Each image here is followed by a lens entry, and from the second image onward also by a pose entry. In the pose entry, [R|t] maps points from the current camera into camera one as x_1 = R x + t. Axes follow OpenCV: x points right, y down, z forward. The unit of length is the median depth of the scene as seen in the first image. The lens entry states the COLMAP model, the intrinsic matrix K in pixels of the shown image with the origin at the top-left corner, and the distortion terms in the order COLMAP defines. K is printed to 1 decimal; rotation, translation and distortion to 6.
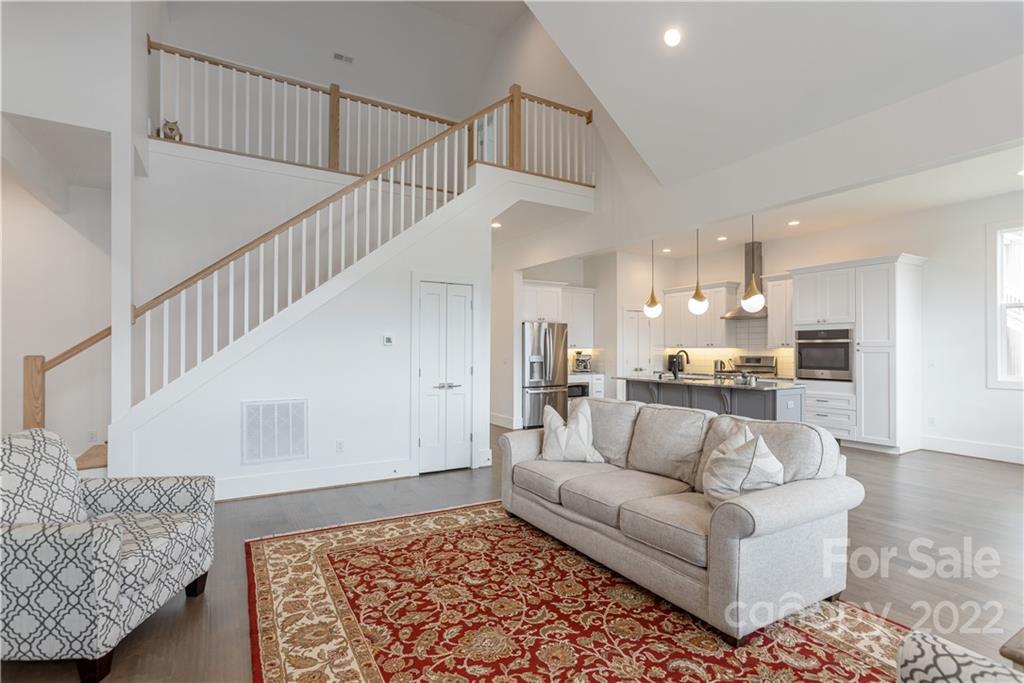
lens RADIAL K [[487.4, 0, 510.8], [0, 487.4, 347.5], [0, 0, 1]] dist [-0.004749, 0.006816]
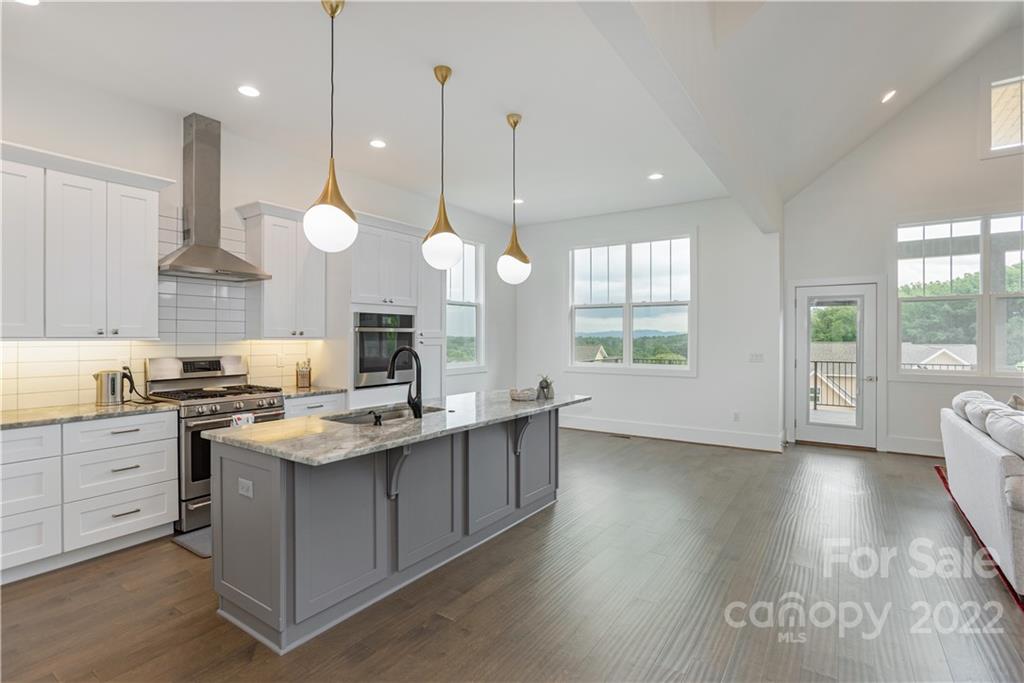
lens RADIAL K [[487.4, 0, 505.5], [0, 487.4, 336.2], [0, 0, 1]] dist [-0.004749, 0.006816]
pose [[-0.389350, 0.005469, 0.921074, -0.130664], [-0.003714, 0.999965, -0.007508, 0.000898], [-0.921082, -0.006344, -0.389316, 2.239446]]
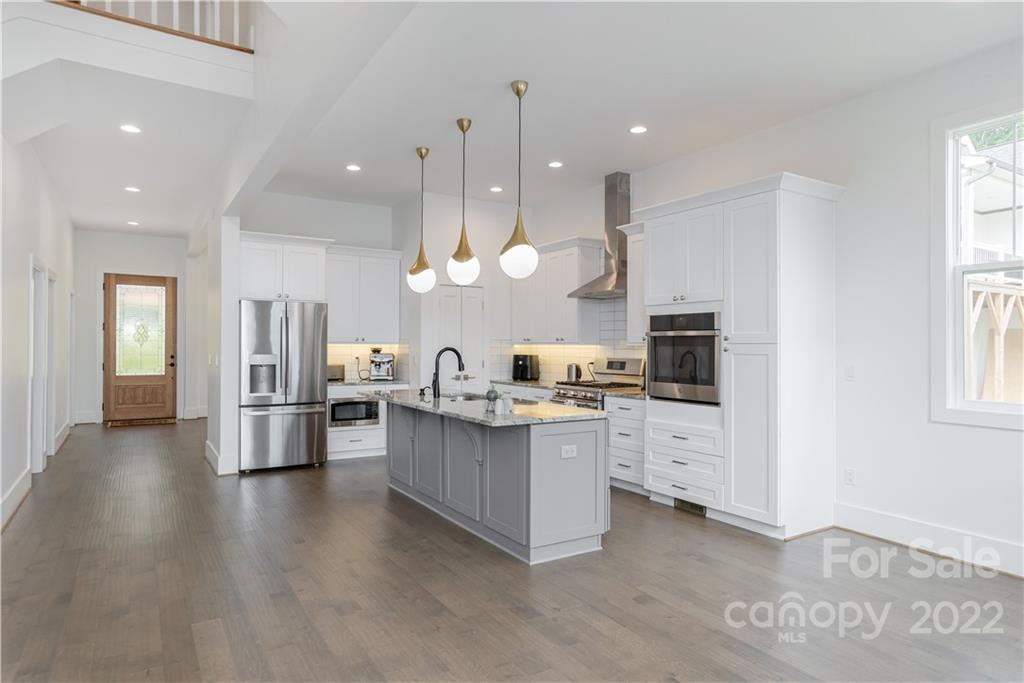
lens RADIAL K [[598.1, 0, 518.4], [0, 598.1, 339.7], [0, 0, 1]] dist [-0.007569, 0.009463]
pose [[0.999799, 0.008457, 0.018192, 0.876304], [-0.008352, 0.999948, -0.005848, -0.000679], [-0.018241, 0.005695, 0.999817, 0.599283]]
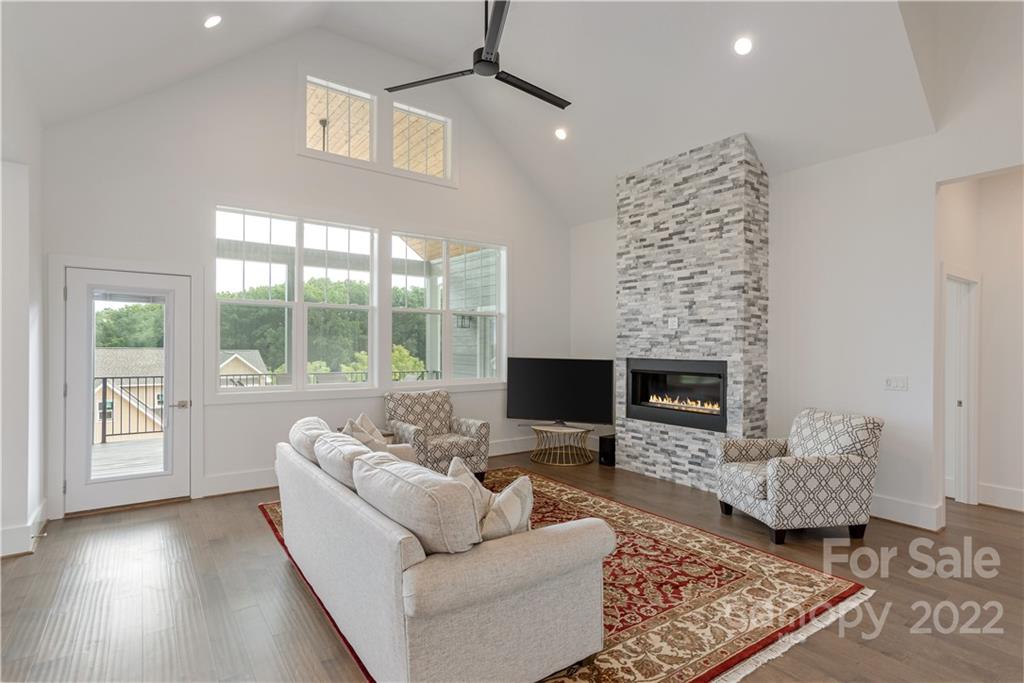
lens RADIAL K [[487.4, 0, 517.0], [0, 487.4, 350.9], [0, 0, 1]] dist [-0.004749, 0.006816]
pose [[-0.995411, -0.008954, -0.095270, 0.160741], [-0.009476, 0.999942, 0.005032, -0.020332], [0.095220, 0.005912, -0.995439, 1.802751]]
